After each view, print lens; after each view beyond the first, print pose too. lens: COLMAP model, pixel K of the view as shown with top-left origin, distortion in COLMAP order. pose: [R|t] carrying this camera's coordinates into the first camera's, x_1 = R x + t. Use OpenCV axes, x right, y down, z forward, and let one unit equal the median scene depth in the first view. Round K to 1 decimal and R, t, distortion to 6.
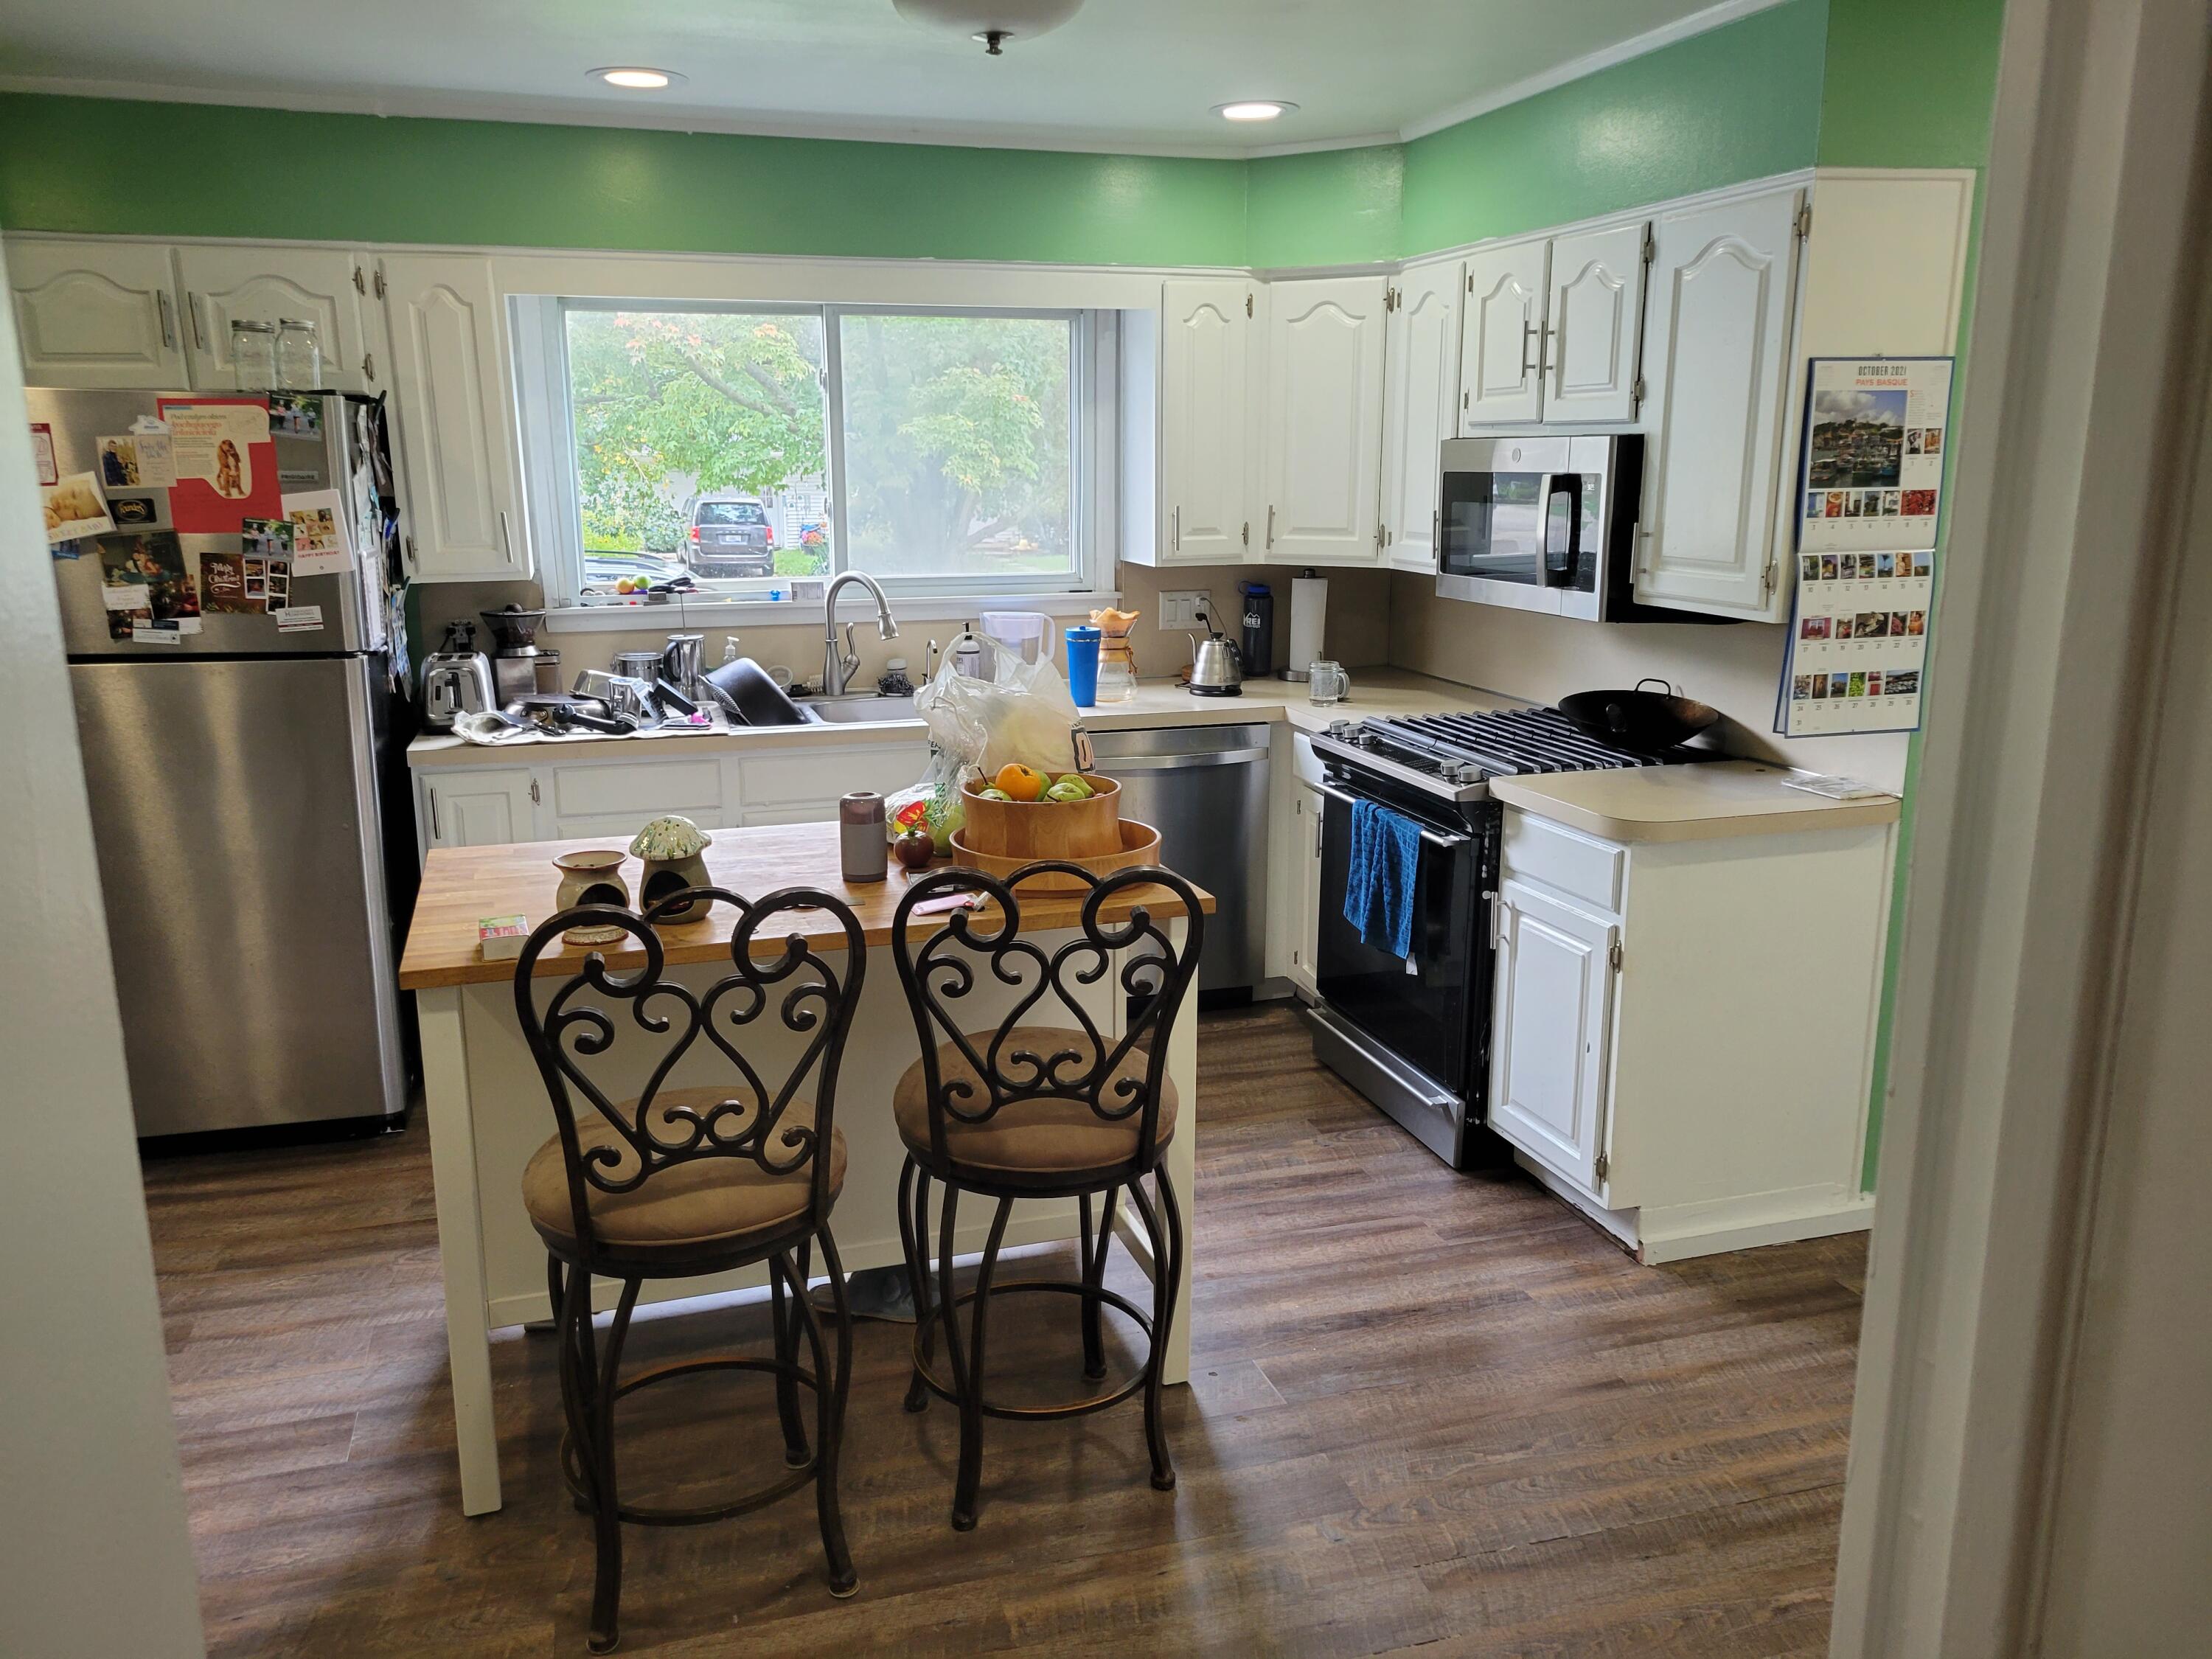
lens RADIAL K [[1665.3, 0, 1078.6], [0, 1665.3, 841.1], [0, 0, 1]] dist [0.037403, -0.027501]
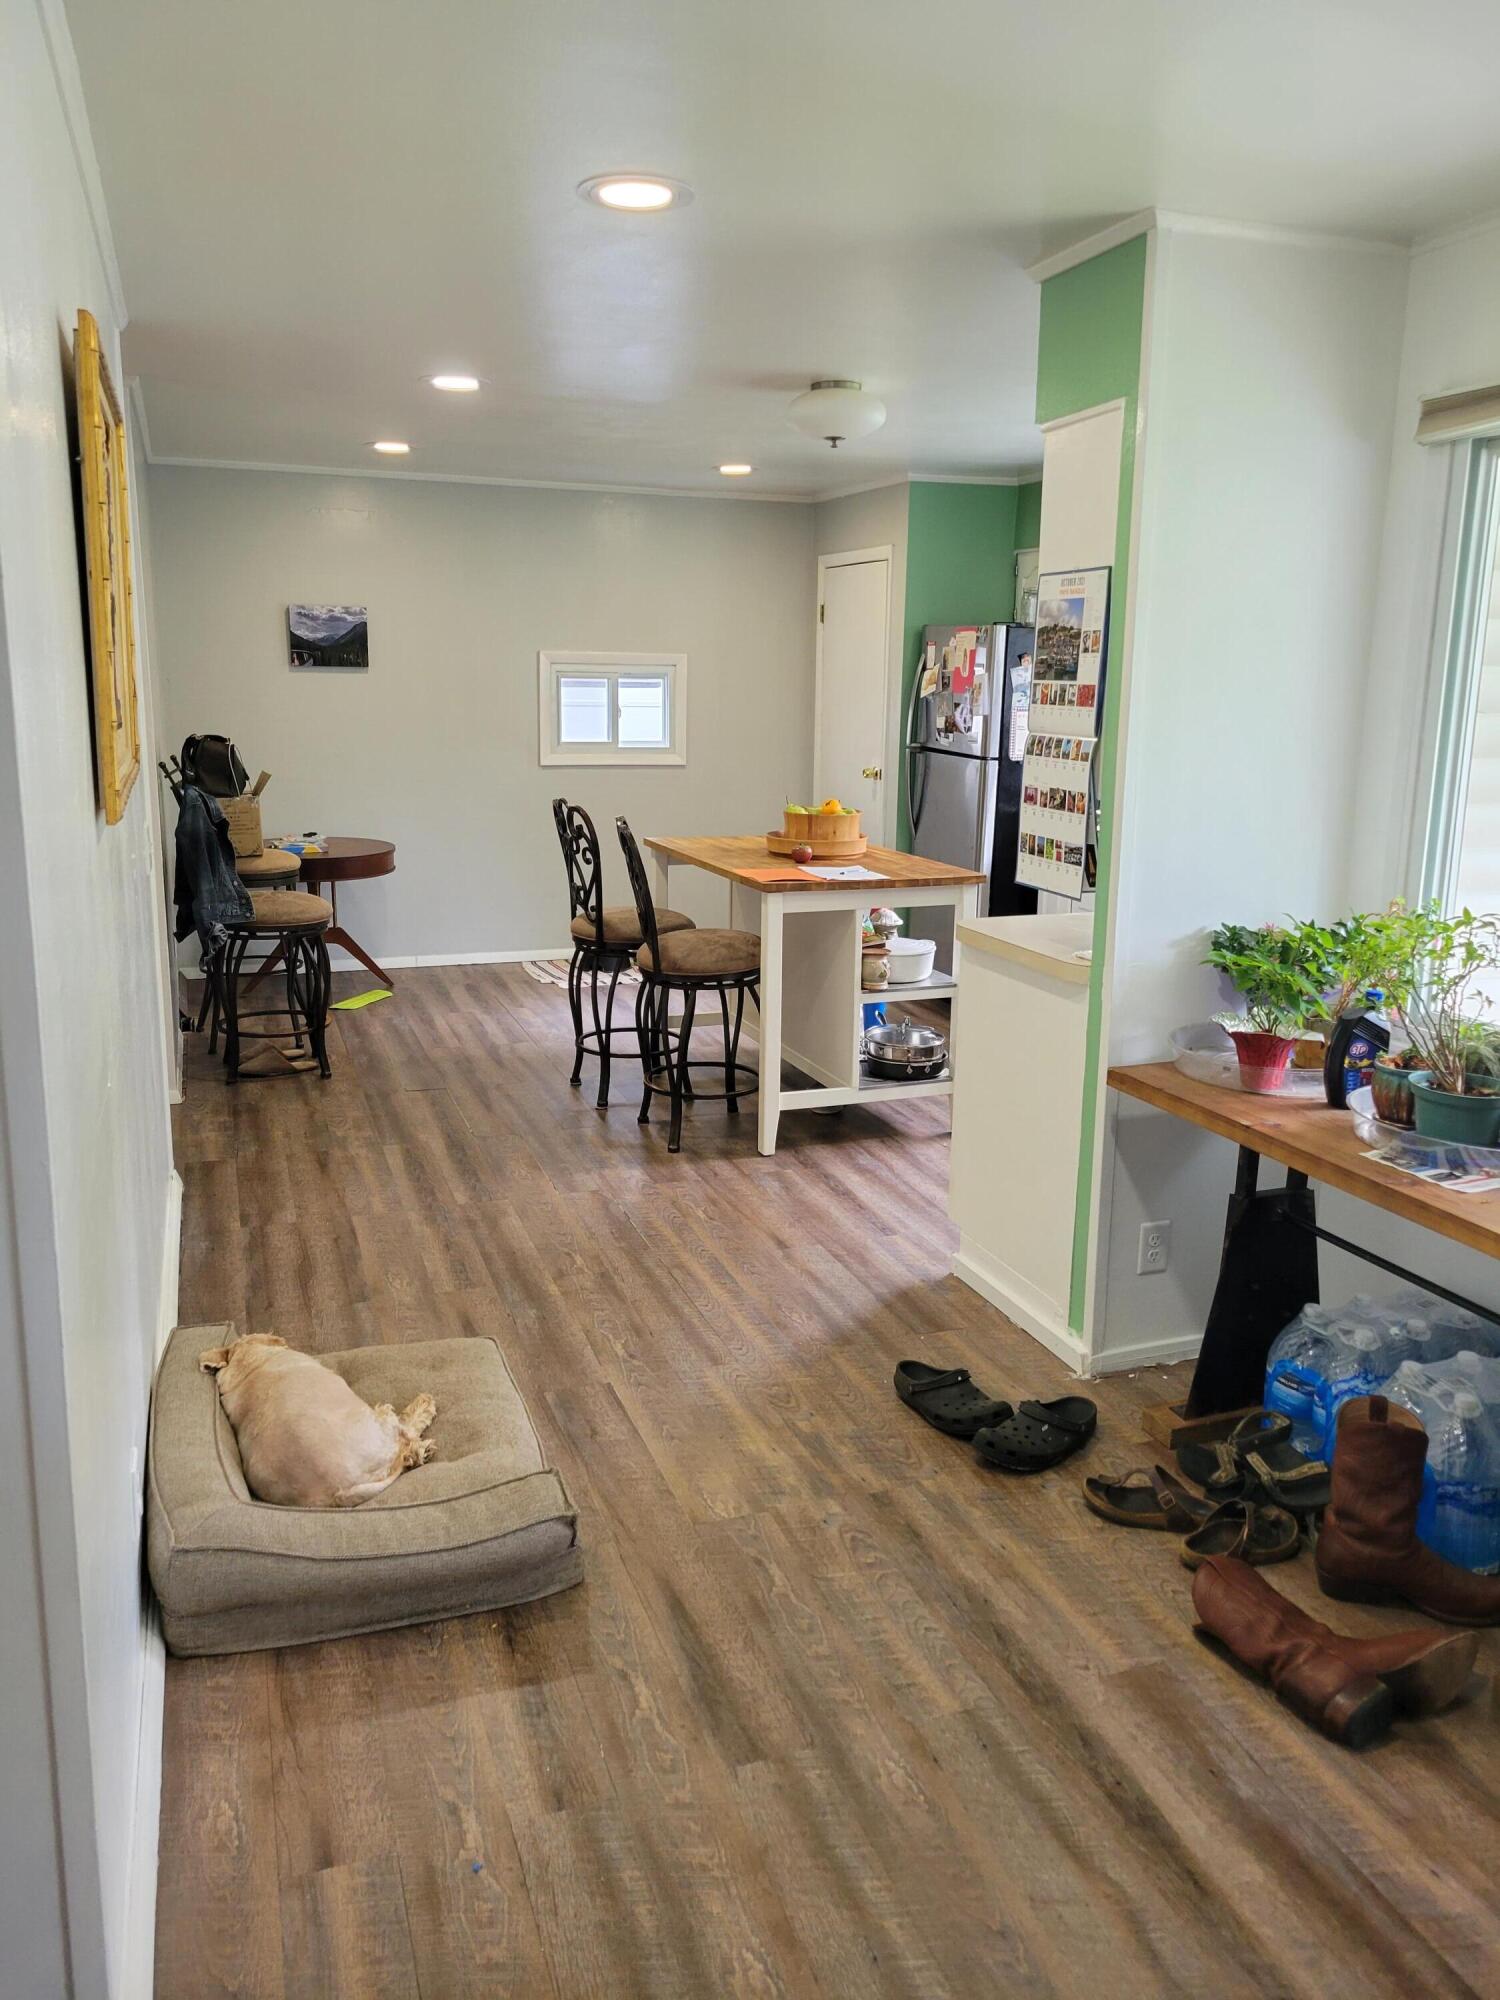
lens RADIAL K [[1505.7, 0, 747.7], [0, 1505.7, 988.7], [0, 0, 1]] dist [0.037403, -0.027501]
pose [[0.055029, 0.217334, -0.974545, 1.493864], [-0.246804, 0.948698, 0.197634, -0.156230], [0.967502, 0.229646, 0.105845, 0.703731]]
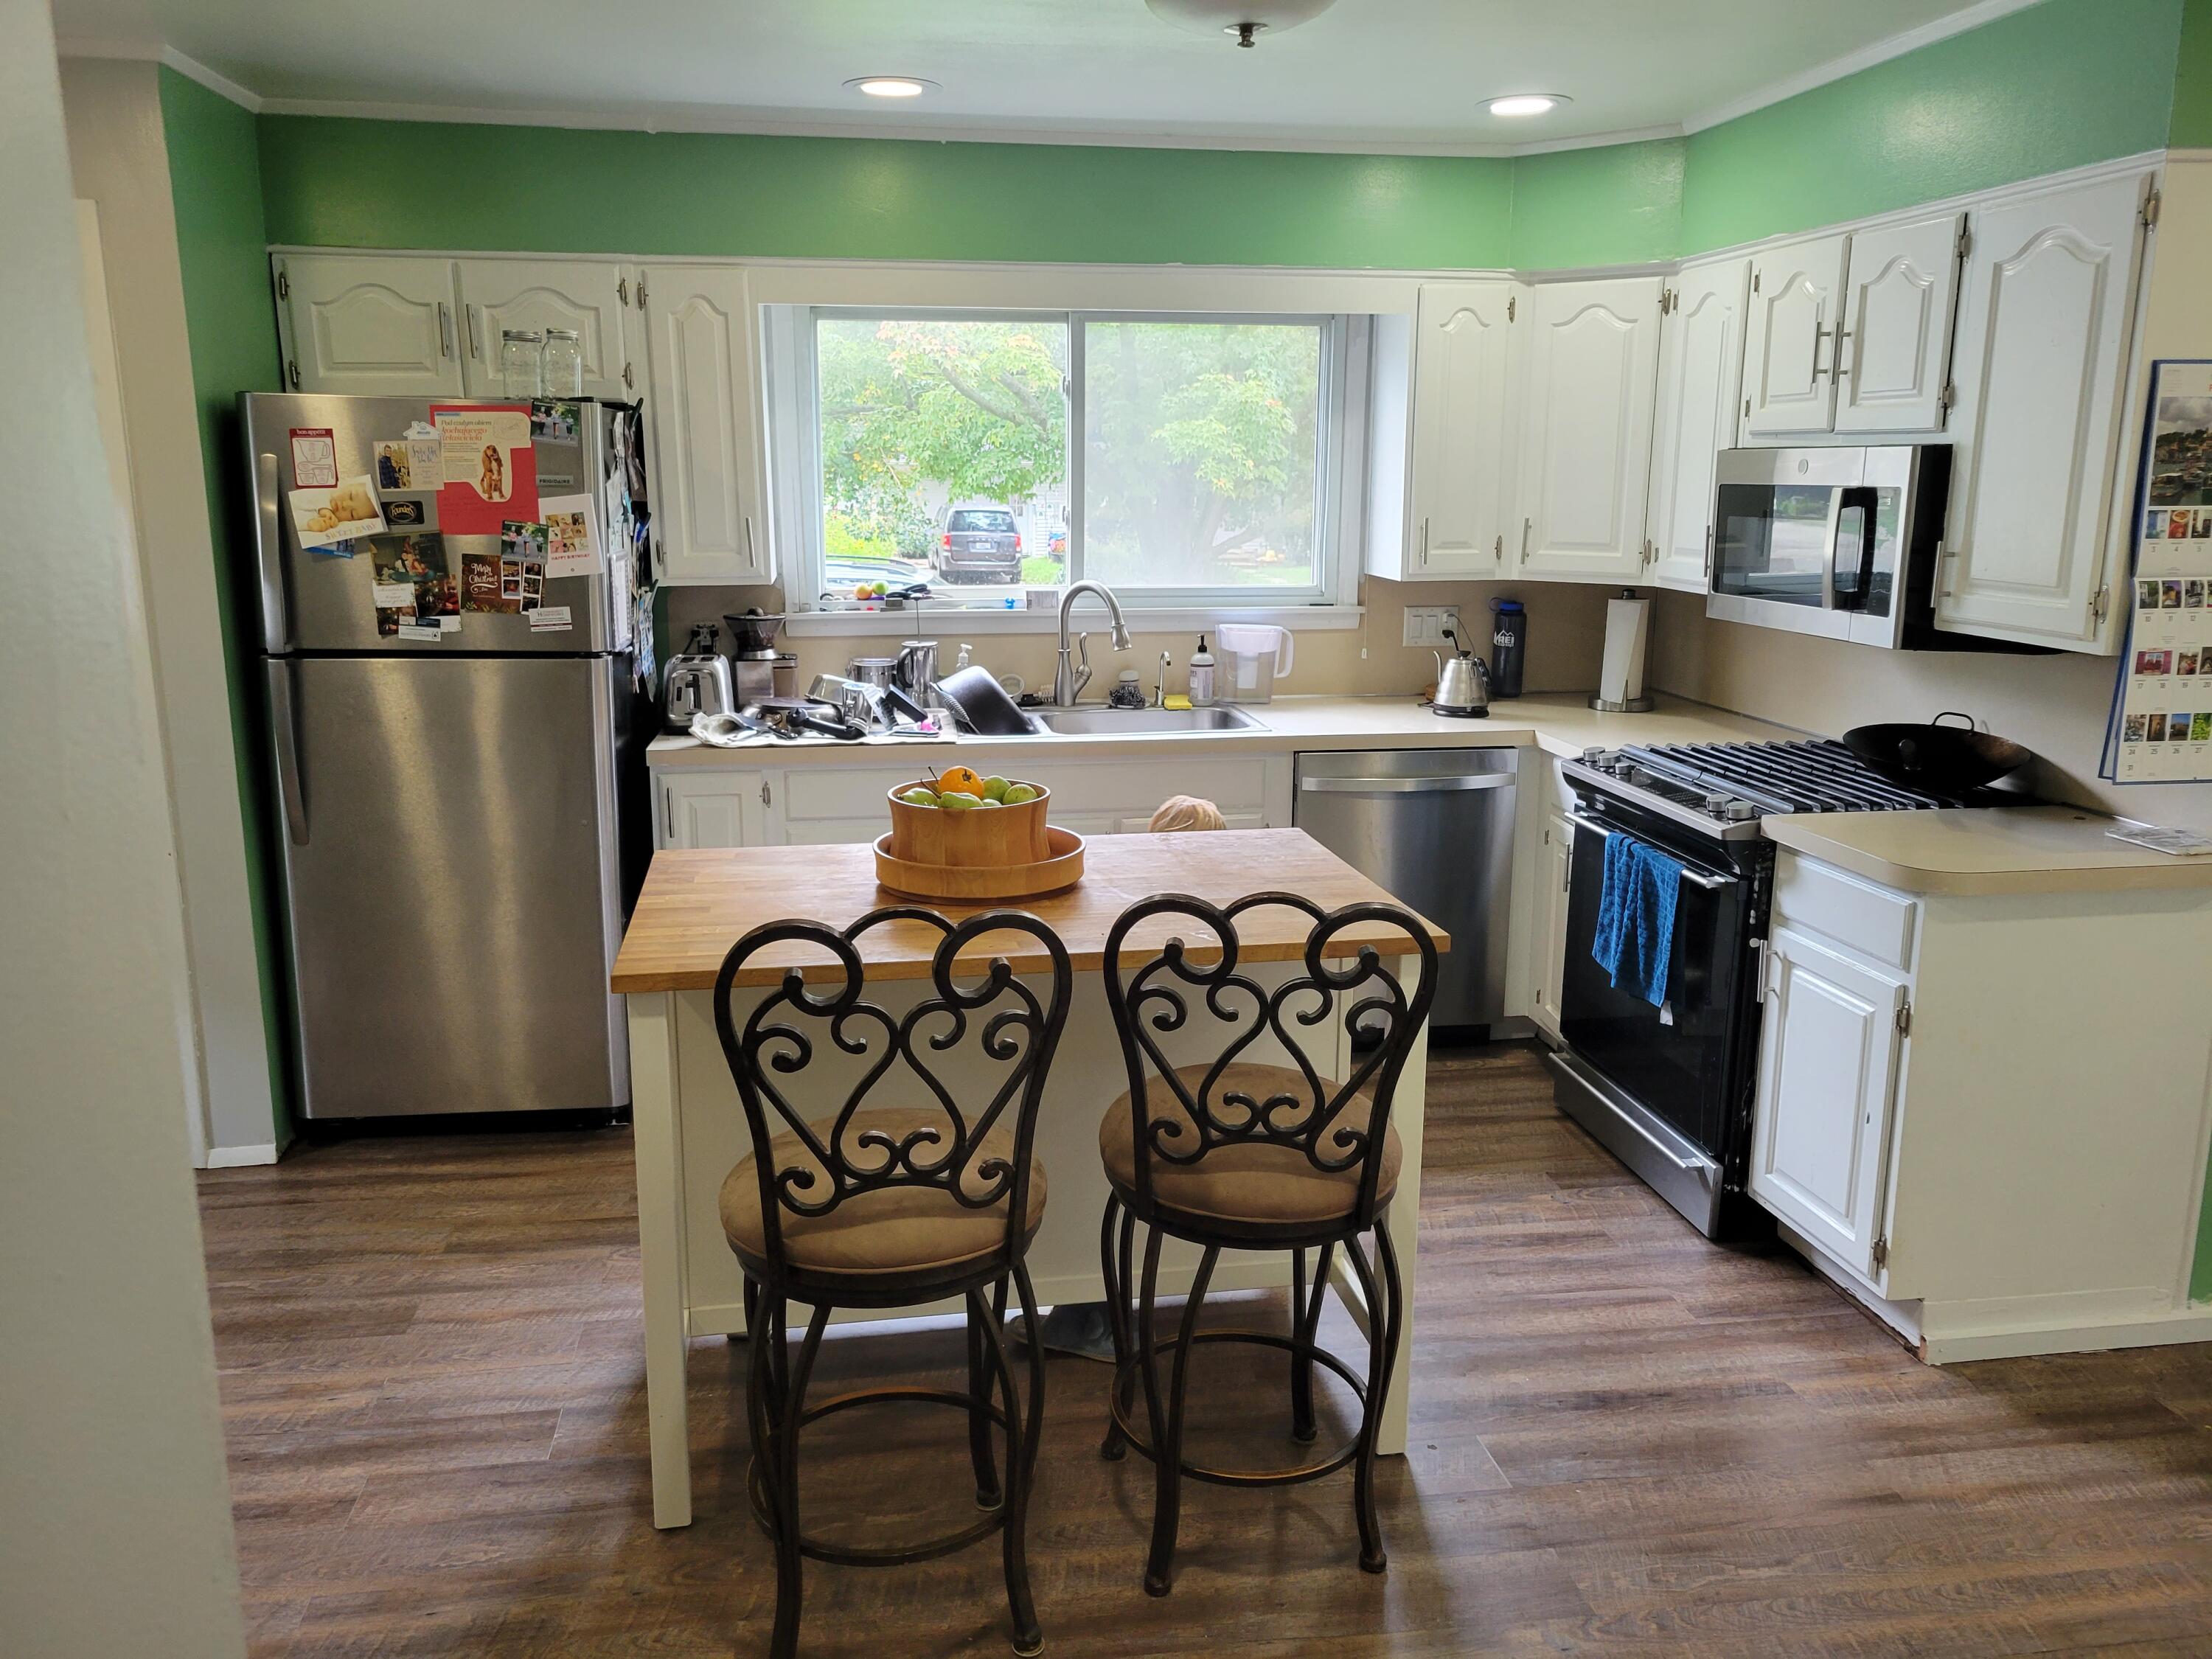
lens RADIAL K [[1665.3, 0, 1086.7], [0, 1665.3, 812.0], [0, 0, 1]] dist [0.037403, -0.027501]
pose [[0.989768, 0.035694, -0.138152, 0.006146], [-0.038813, 0.999047, -0.019943, -0.007747], [0.137309, 0.025101, 0.990210, 0.039783]]
